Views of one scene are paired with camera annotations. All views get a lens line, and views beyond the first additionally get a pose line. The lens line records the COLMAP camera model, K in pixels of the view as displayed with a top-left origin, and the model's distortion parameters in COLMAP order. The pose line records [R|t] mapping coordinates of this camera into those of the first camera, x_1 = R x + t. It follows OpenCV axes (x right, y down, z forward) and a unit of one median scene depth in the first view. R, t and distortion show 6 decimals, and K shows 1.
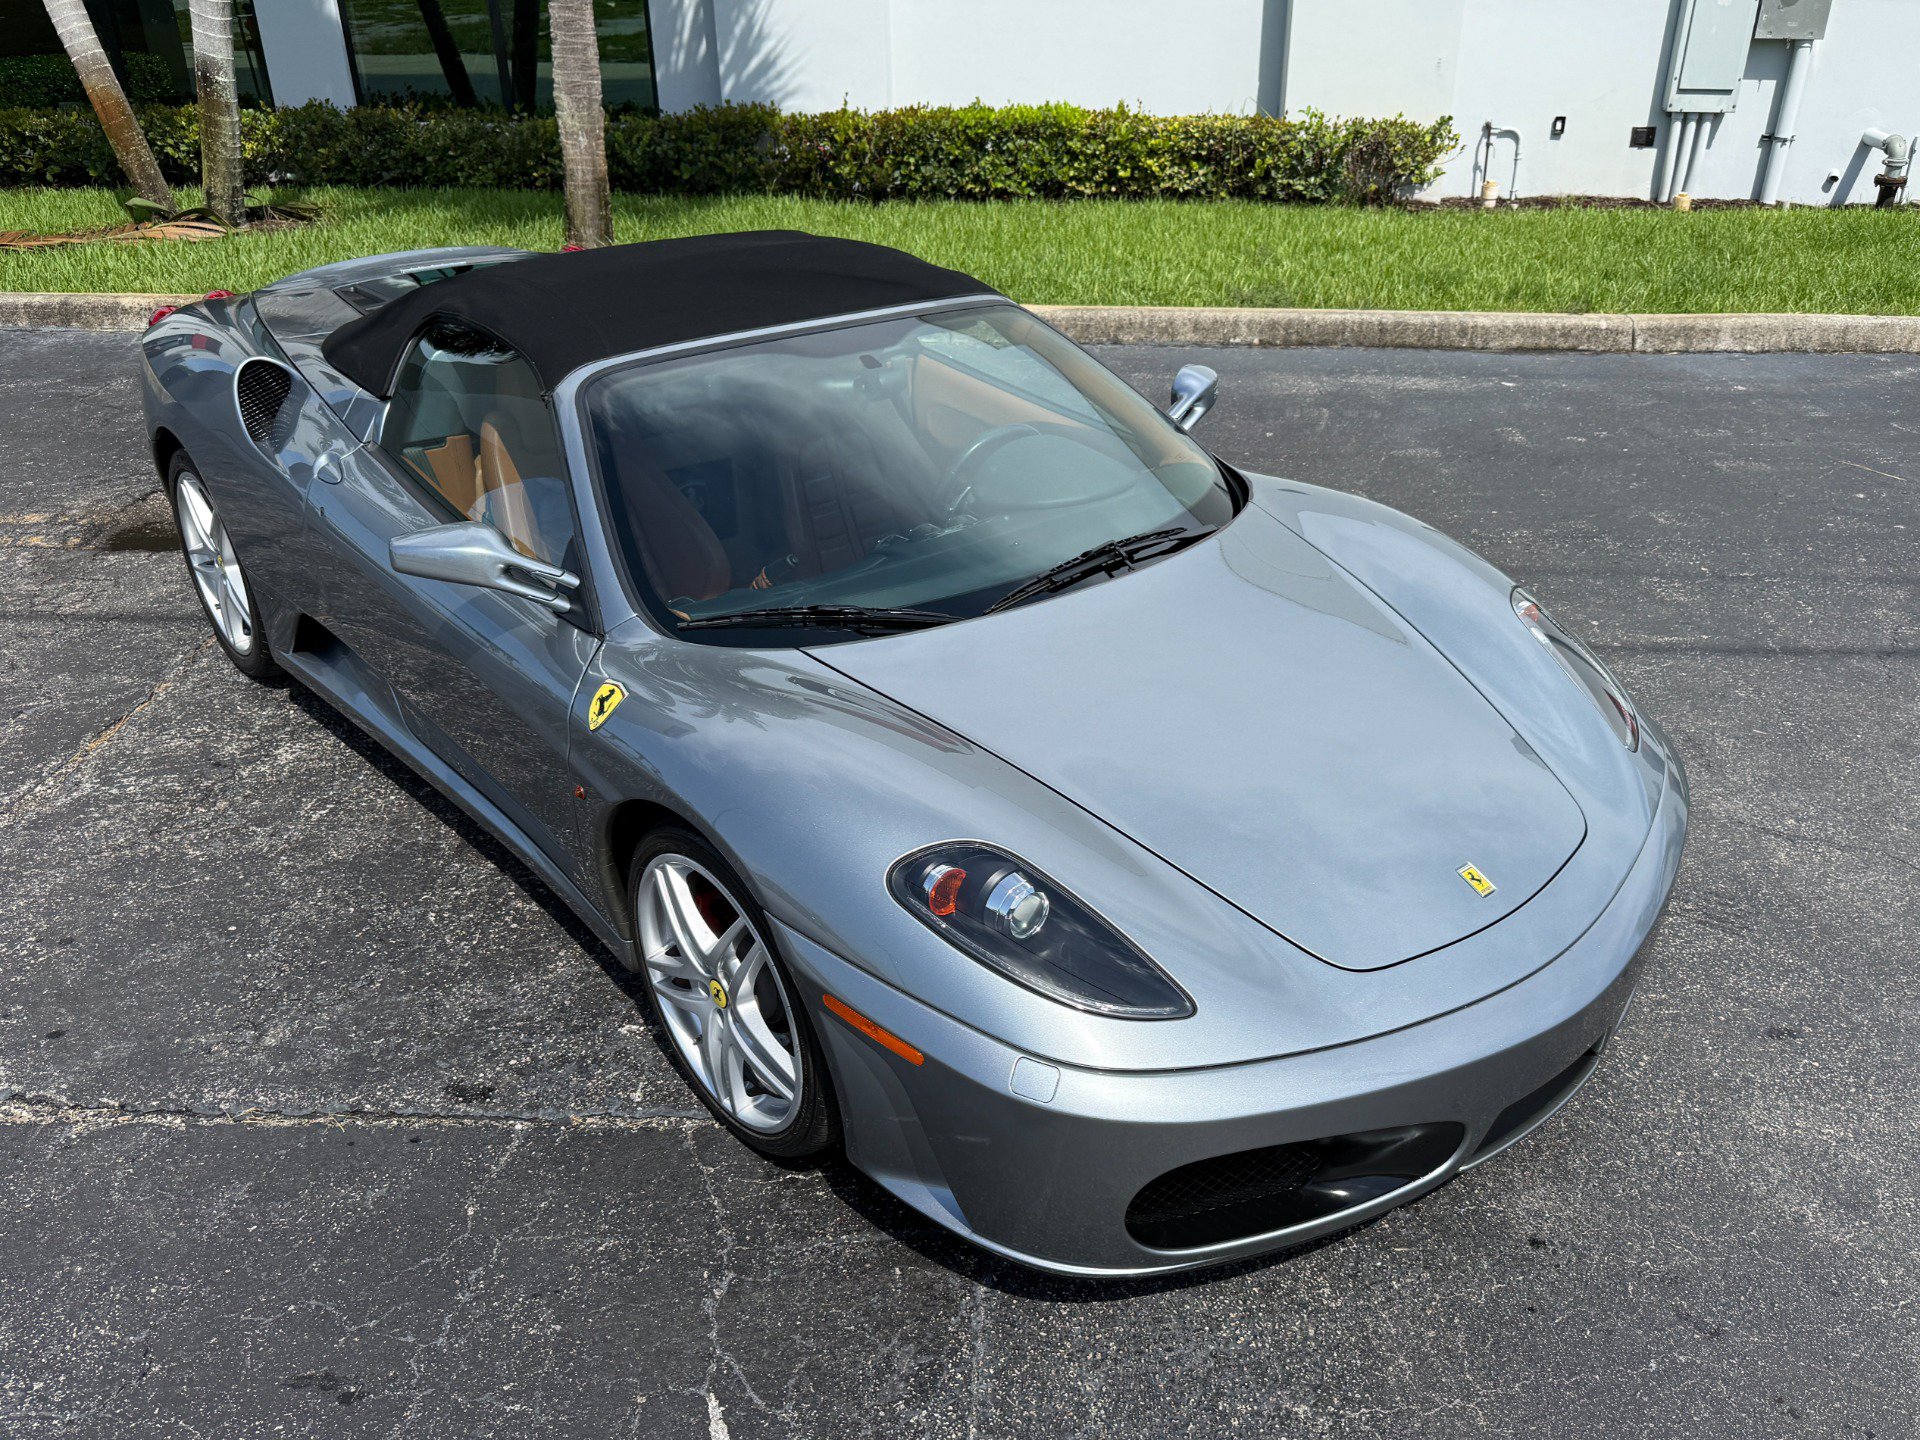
lens RADIAL K [[1489.6, 0, 995.3], [0, 1489.6, 760.7], [0, 0, 1]] dist [0.040543, -0.067728]
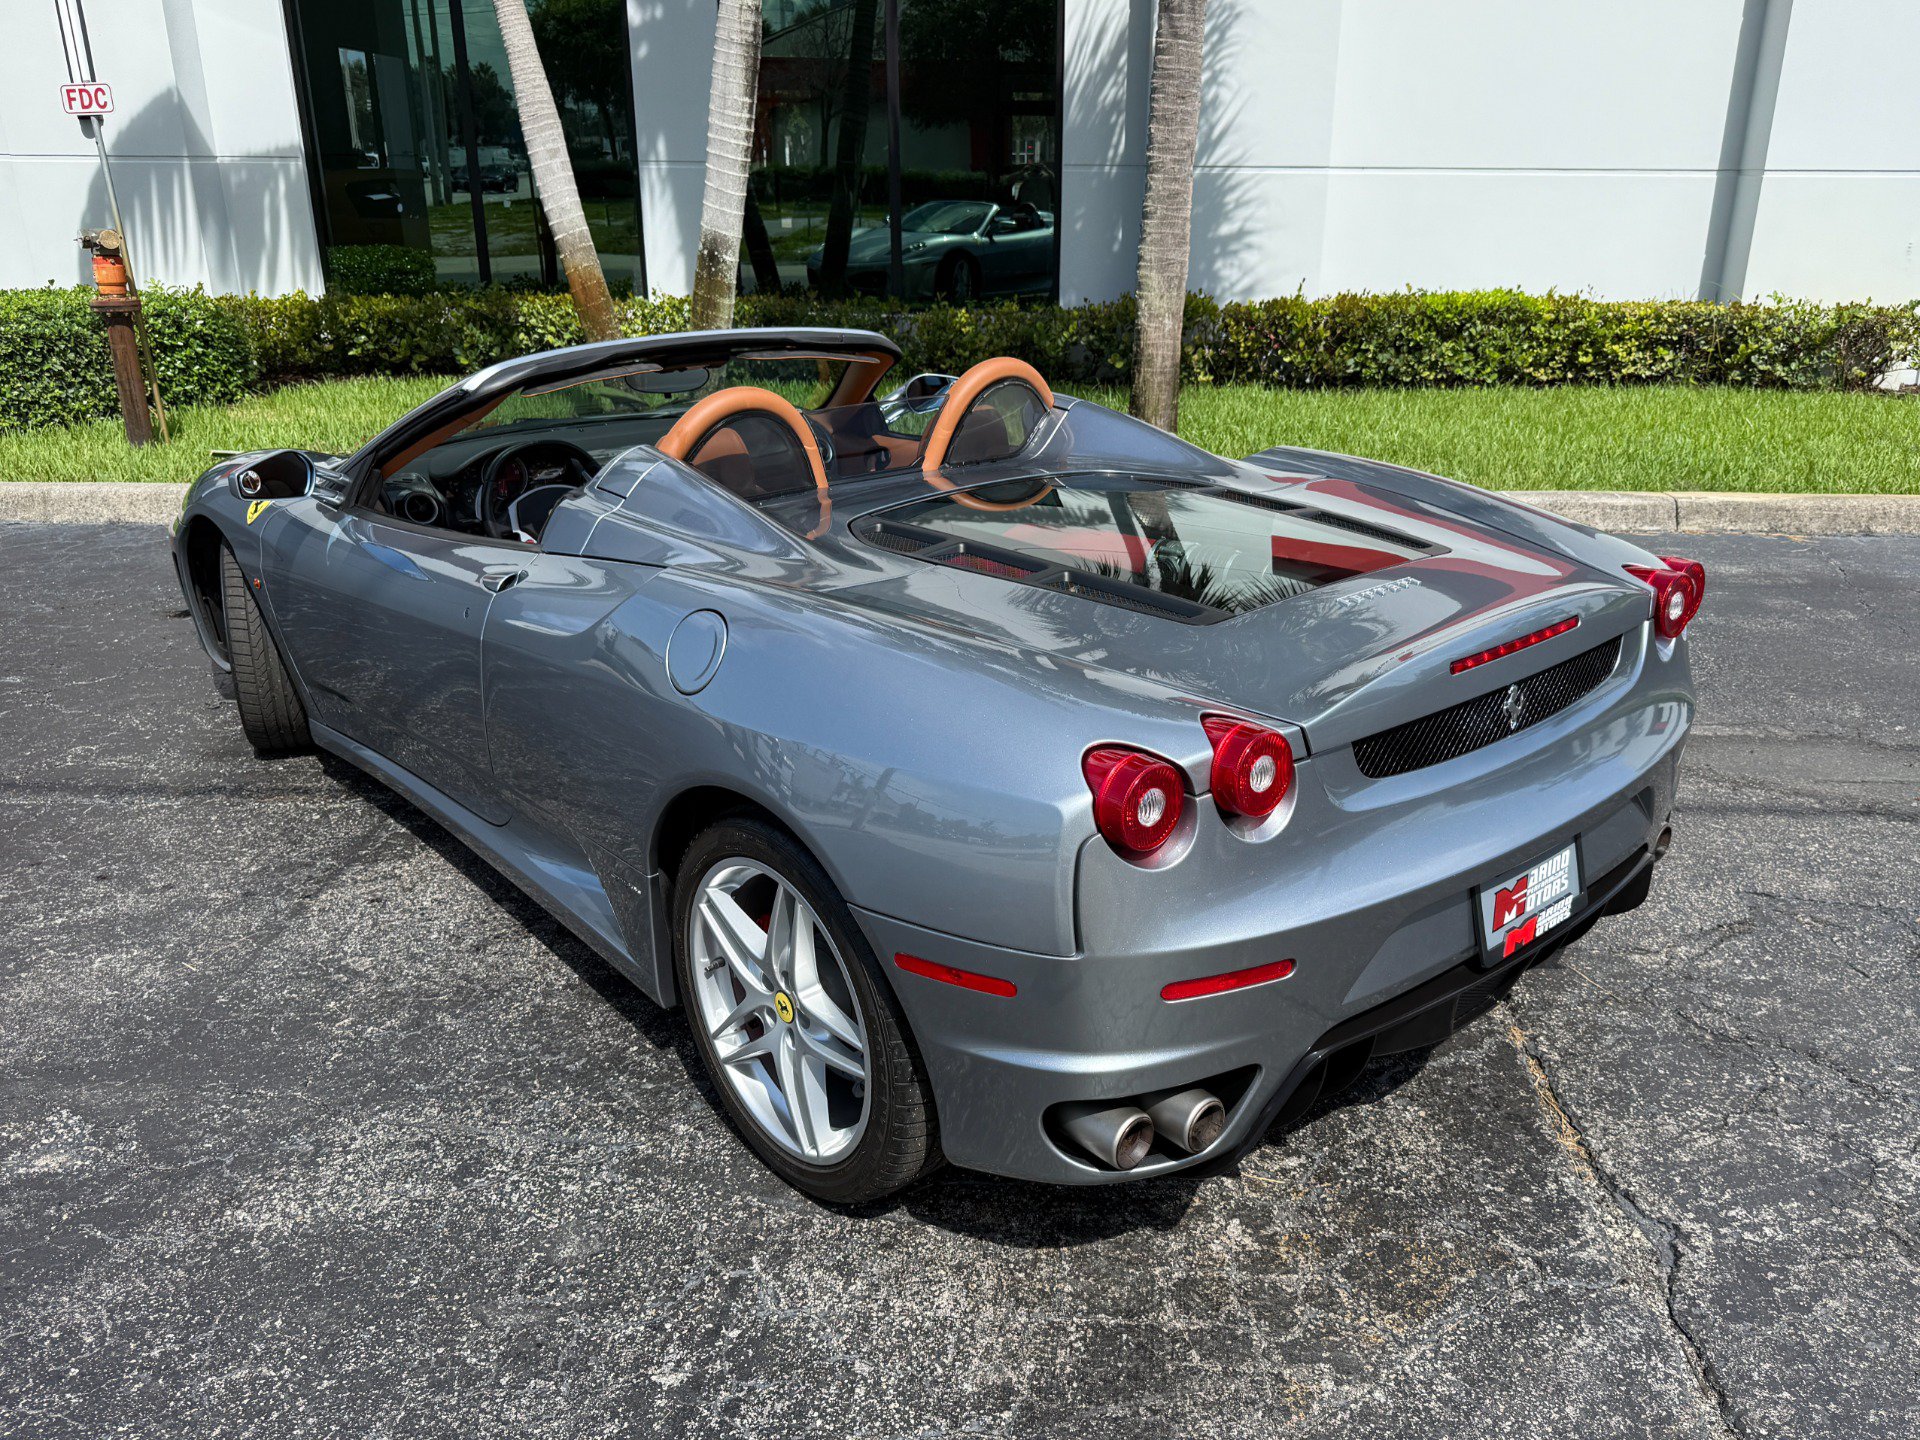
lens RADIAL K [[1489.6, 0, 995.3], [0, 1489.6, 760.7], [0, 0, 1]] dist [0.040543, -0.067728]
pose [[0.999880, -0.007294, 0.013678, -0.300193], [0.008918, 0.992410, -0.122653, -0.031807], [-0.012680, 0.122760, 0.992355, 0.106486]]
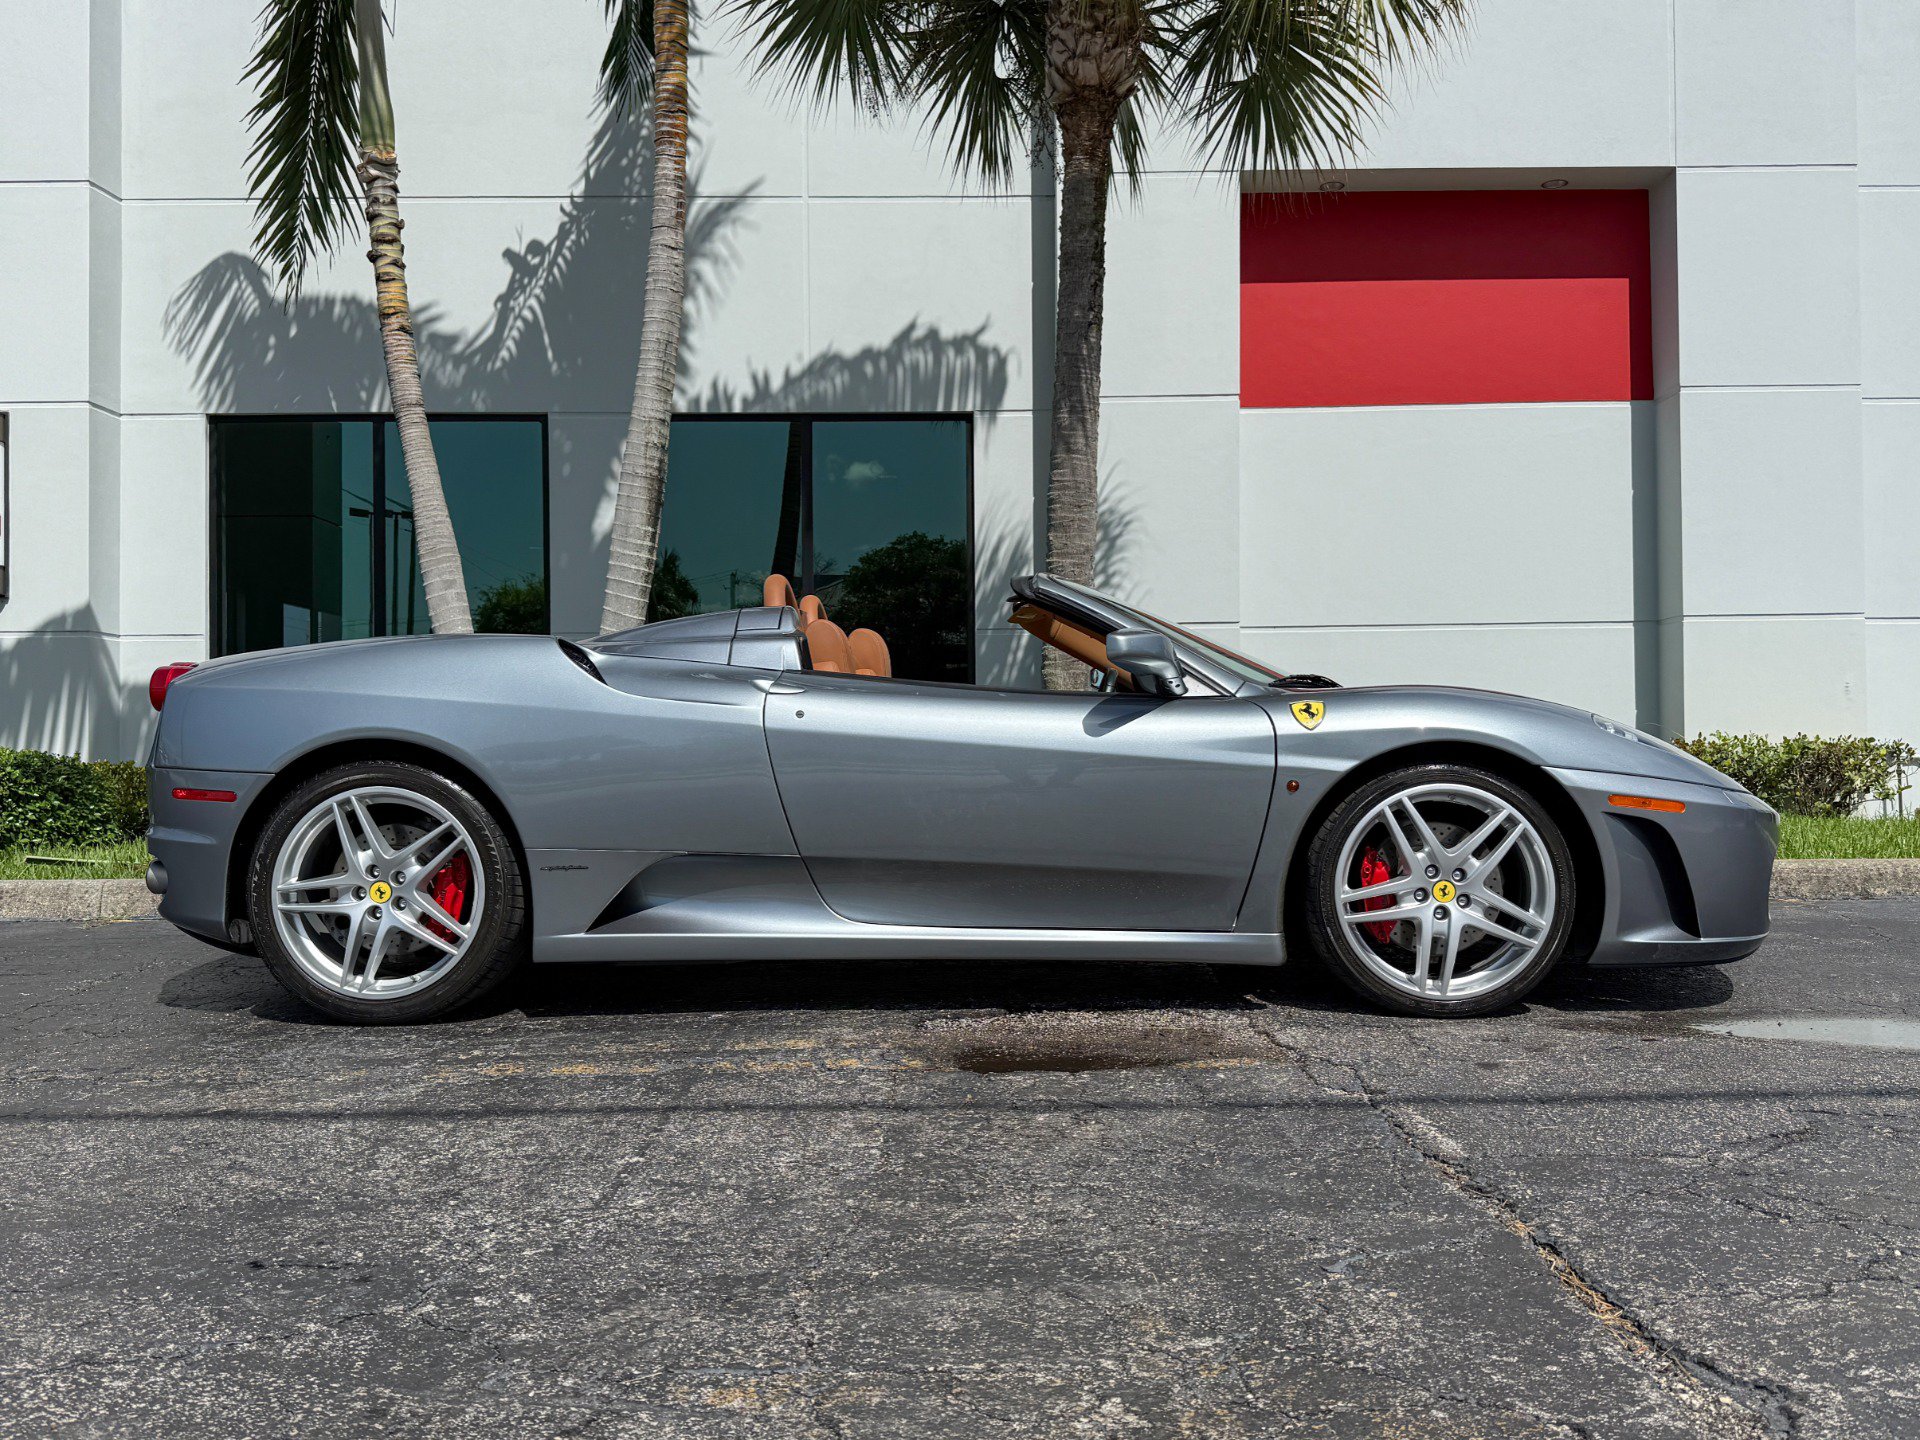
lens RADIAL K [[1578.9, 0, 957.2], [0, 1578.9, 738.7], [0, 0, 1]] dist [0.033697, -0.036133]
pose [[0.999492, -0.018066, 0.026270, -0.281007], [0.028585, 0.872710, -0.487402, 0.025470], [-0.014121, 0.487905, 0.872783, 0.166272]]
